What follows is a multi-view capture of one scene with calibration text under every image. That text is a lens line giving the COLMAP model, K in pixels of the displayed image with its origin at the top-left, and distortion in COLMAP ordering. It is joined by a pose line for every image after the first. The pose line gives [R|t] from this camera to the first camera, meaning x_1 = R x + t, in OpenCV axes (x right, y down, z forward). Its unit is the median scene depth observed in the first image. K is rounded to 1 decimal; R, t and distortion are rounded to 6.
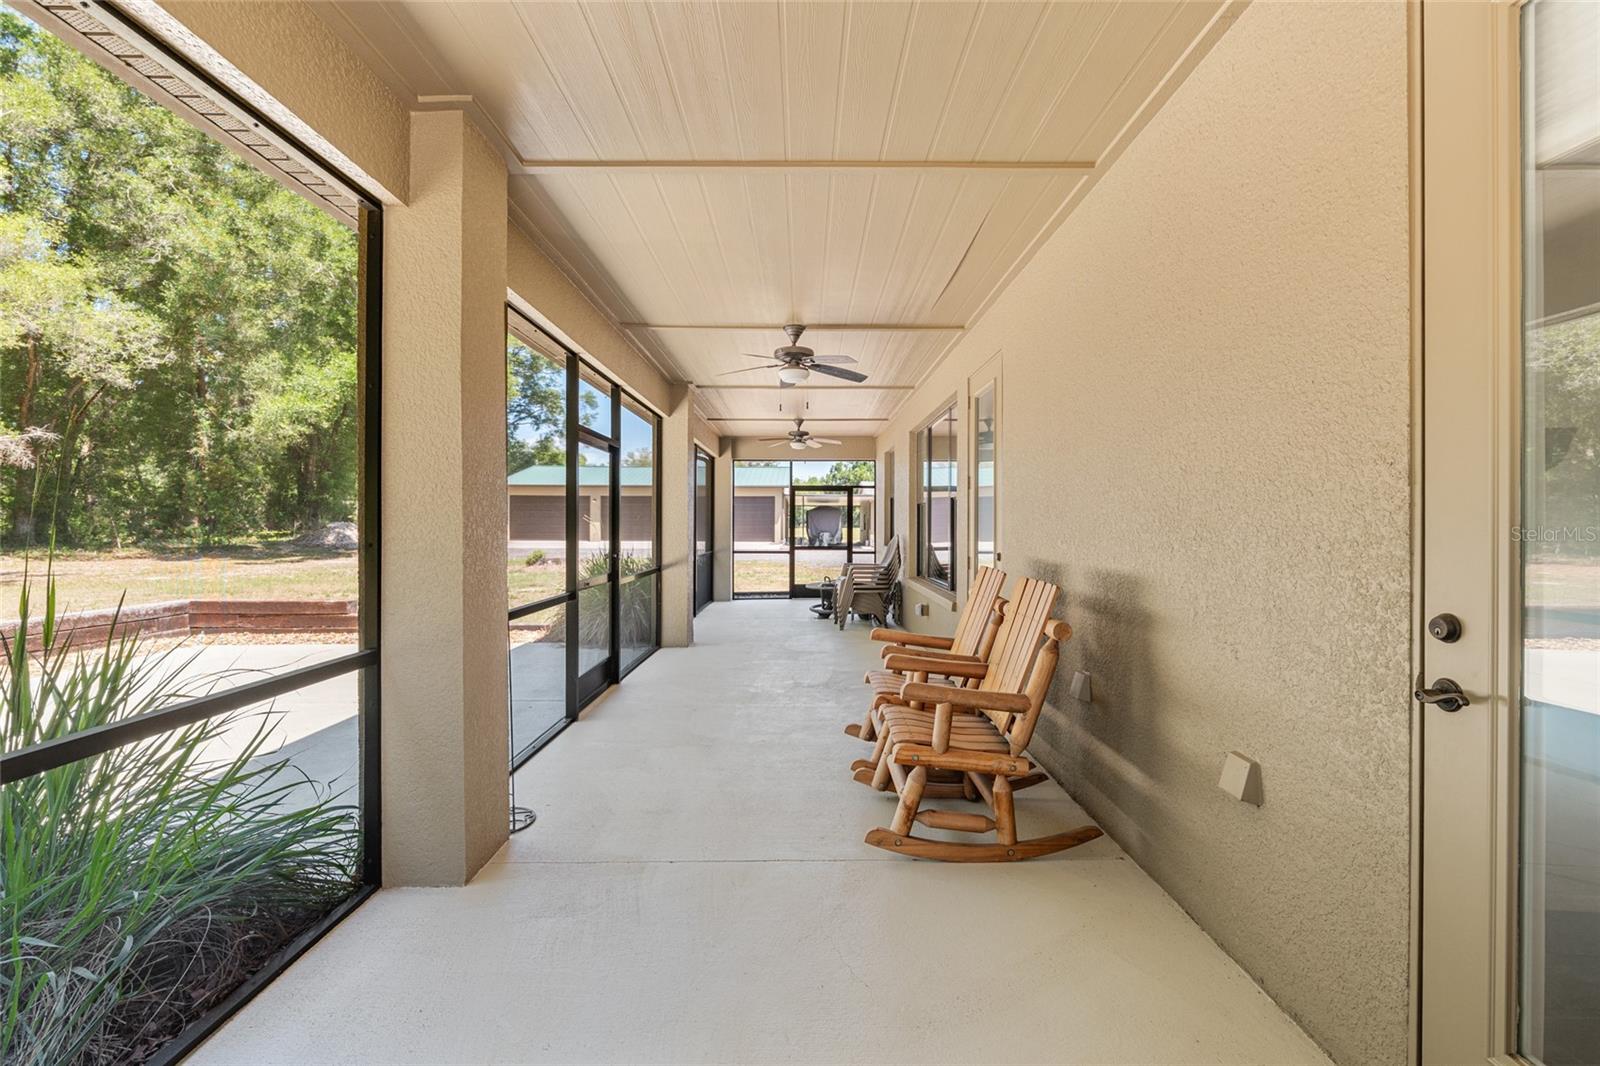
lens RADIAL K [[704.6, 0, 800.0], [0, 704.6, 533.0], [0, 0, 1]] dist [-0.001531, -0.000079]
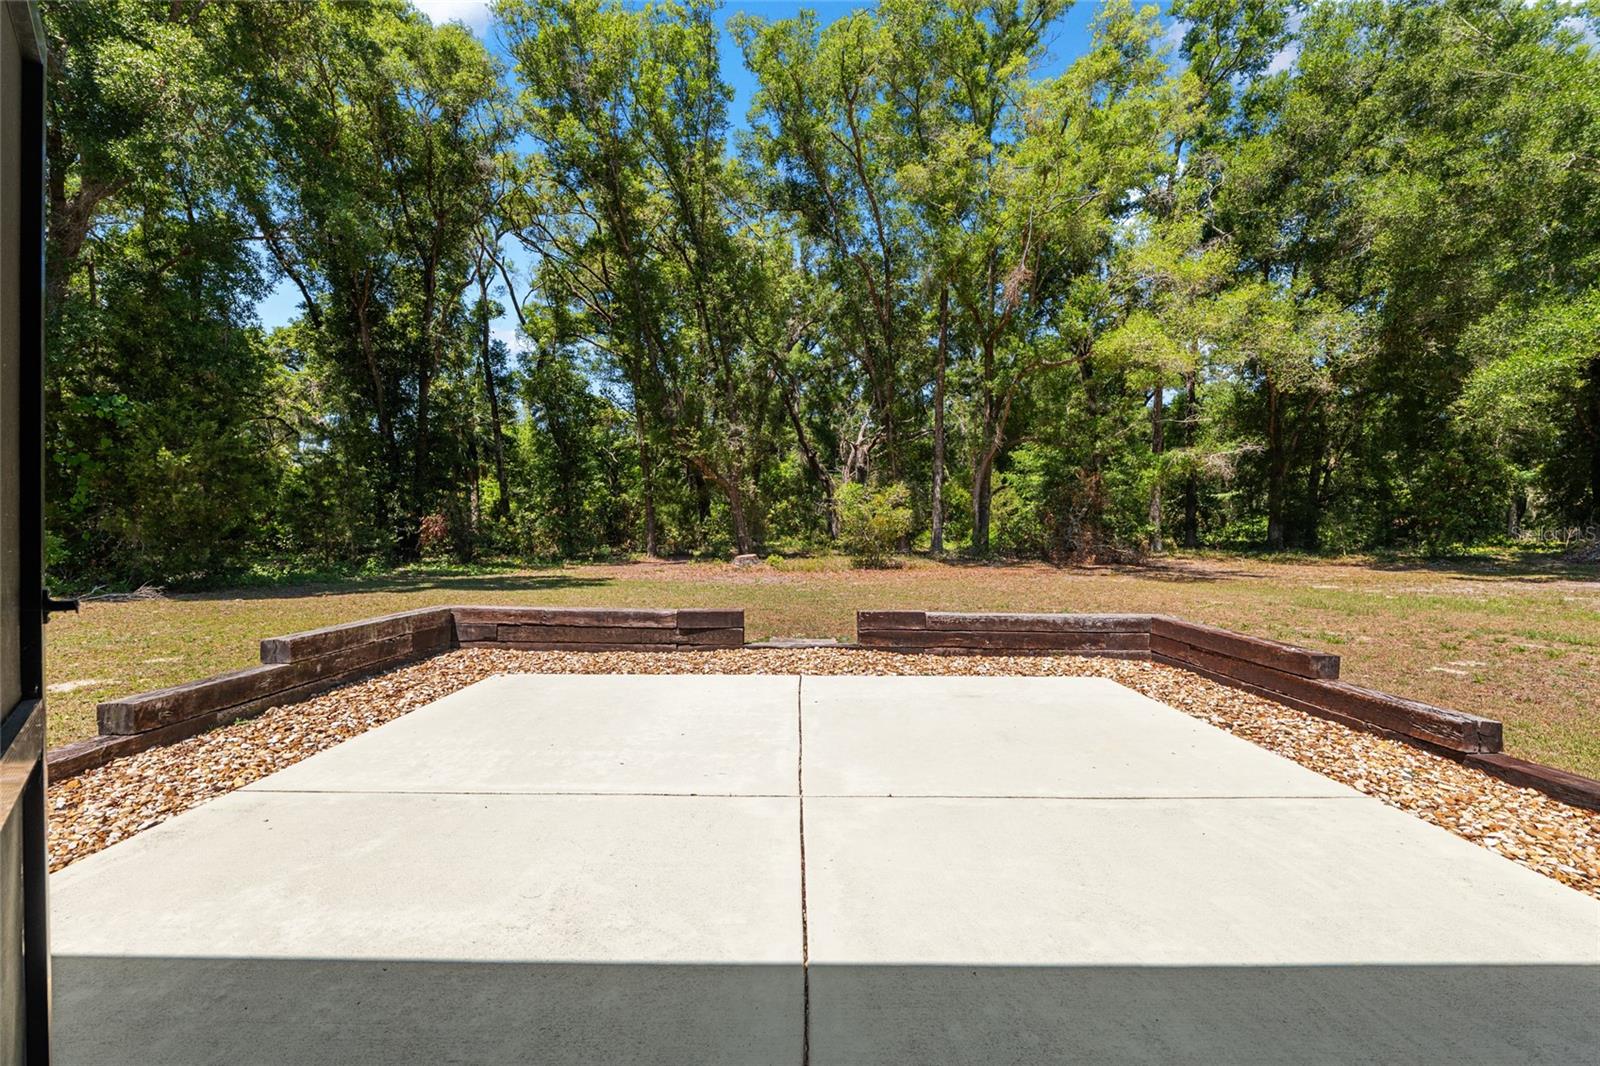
lens RADIAL K [[653.4, 0, 800.0], [0, 653.4, 533.0], [0, 0, 1]] dist [-0.001274, 0.000025]
pose [[0.028882, -0.001018, -0.999582, -0.062951], [-0.016425, 0.999864, -0.001492, 0.004737], [0.999448, 0.016461, 0.028861, 0.231599]]
